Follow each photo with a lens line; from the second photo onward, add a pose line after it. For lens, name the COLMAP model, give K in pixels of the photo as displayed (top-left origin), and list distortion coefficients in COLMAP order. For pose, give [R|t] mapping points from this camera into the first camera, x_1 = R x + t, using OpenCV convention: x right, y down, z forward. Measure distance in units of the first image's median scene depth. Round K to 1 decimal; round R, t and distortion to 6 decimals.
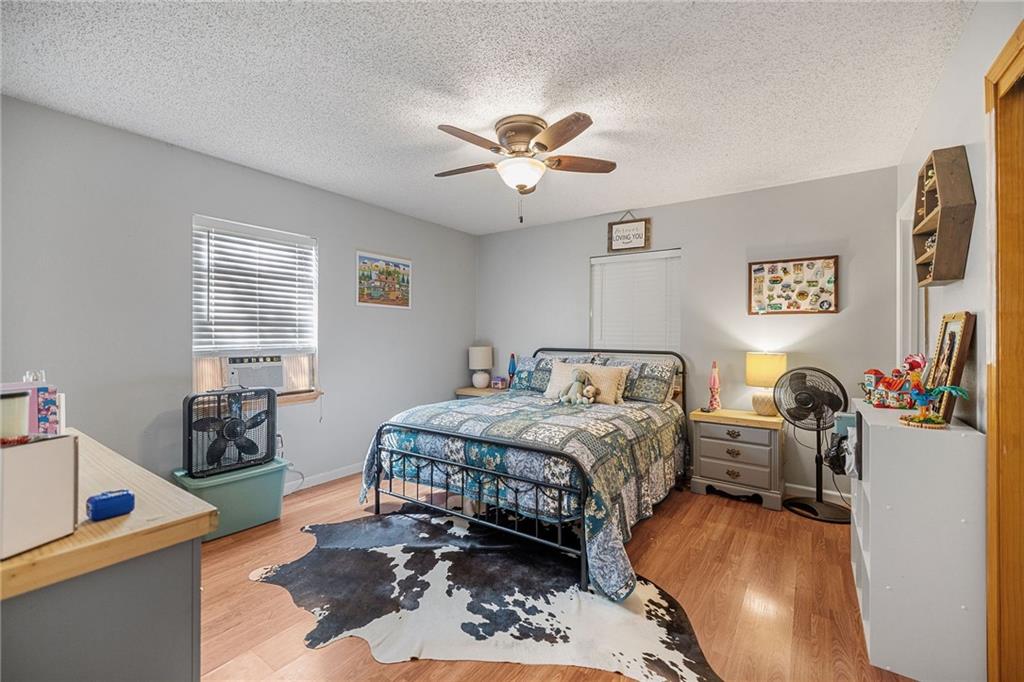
lens RADIAL K [[432.2, 0, 504.7], [0, 432.2, 335.3], [0, 0, 1]] dist [0.003008, 0.000550]
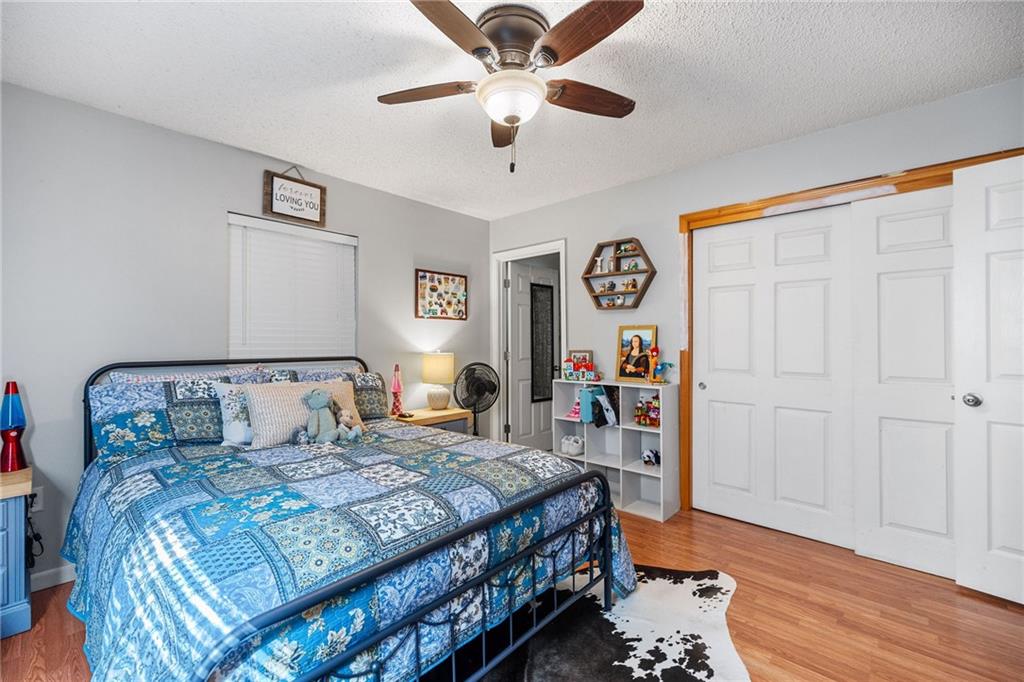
lens RADIAL K [[432.2, 0, 505.1], [0, 432.2, 340.5], [0, 0, 1]] dist [0.003008, 0.000550]
pose [[0.124310, -0.005862, 0.992226, -0.520451], [0.001966, 0.999982, 0.005661, 0.002356], [-0.992242, 0.001247, 0.124319, 0.749529]]
